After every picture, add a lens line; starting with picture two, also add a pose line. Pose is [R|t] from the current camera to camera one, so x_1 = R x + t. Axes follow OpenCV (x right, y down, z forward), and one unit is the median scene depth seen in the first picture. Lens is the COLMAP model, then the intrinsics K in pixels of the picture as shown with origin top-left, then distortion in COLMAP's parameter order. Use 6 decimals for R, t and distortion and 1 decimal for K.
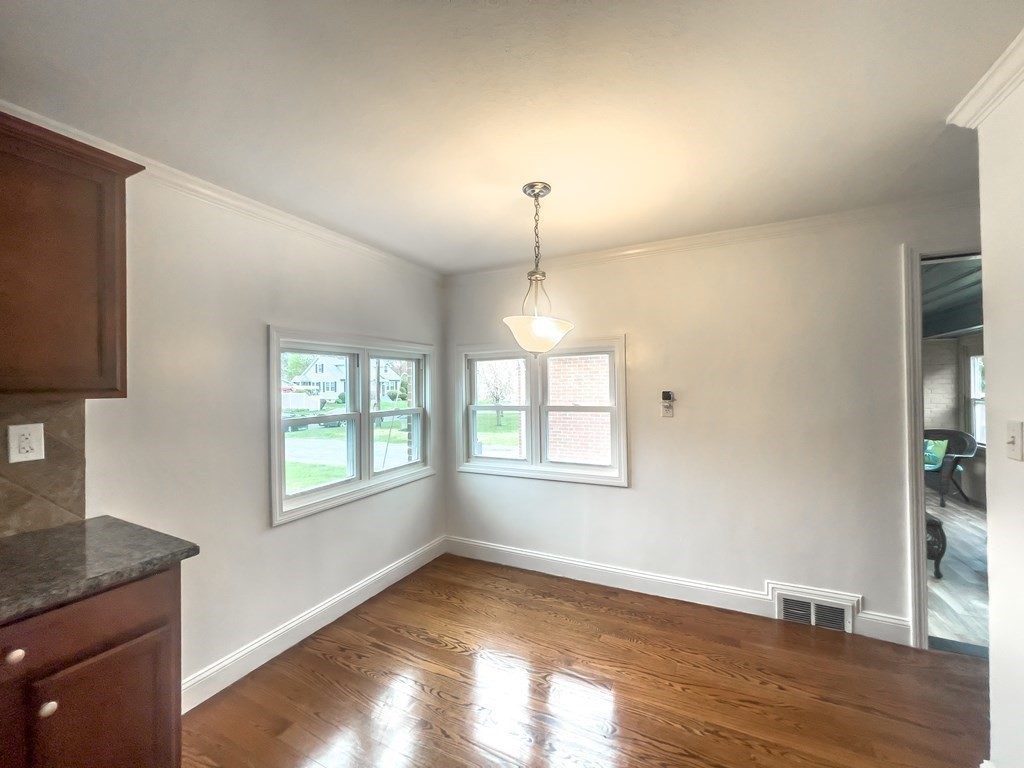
lens RADIAL K [[410.9, 0, 510.6], [0, 410.9, 386.7], [0, 0, 1]] dist [0.001133, 0.000007]
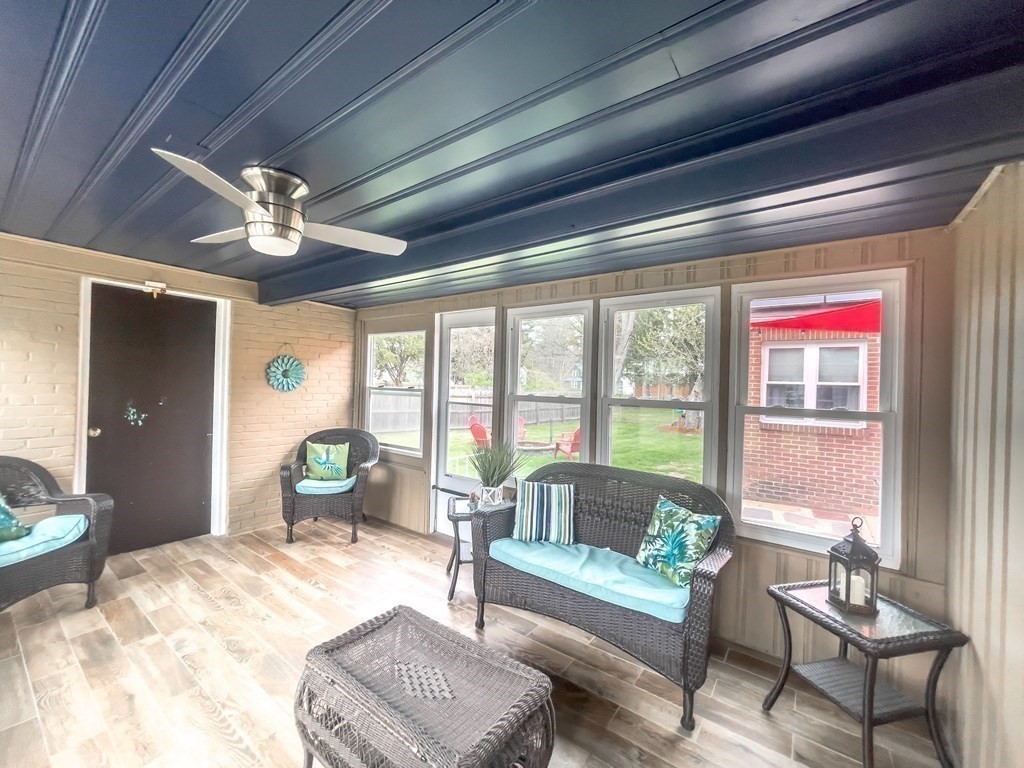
lens RADIAL K [[410.9, 0, 512.5], [0, 410.9, 384.5], [0, 0, 1]] dist [0.001133, 0.000007]
pose [[0.161703, 0.007707, 0.986809, 0.377119], [-0.033036, 0.999451, -0.002392, 0.015972], [-0.986286, -0.032214, 0.161869, 0.594123]]
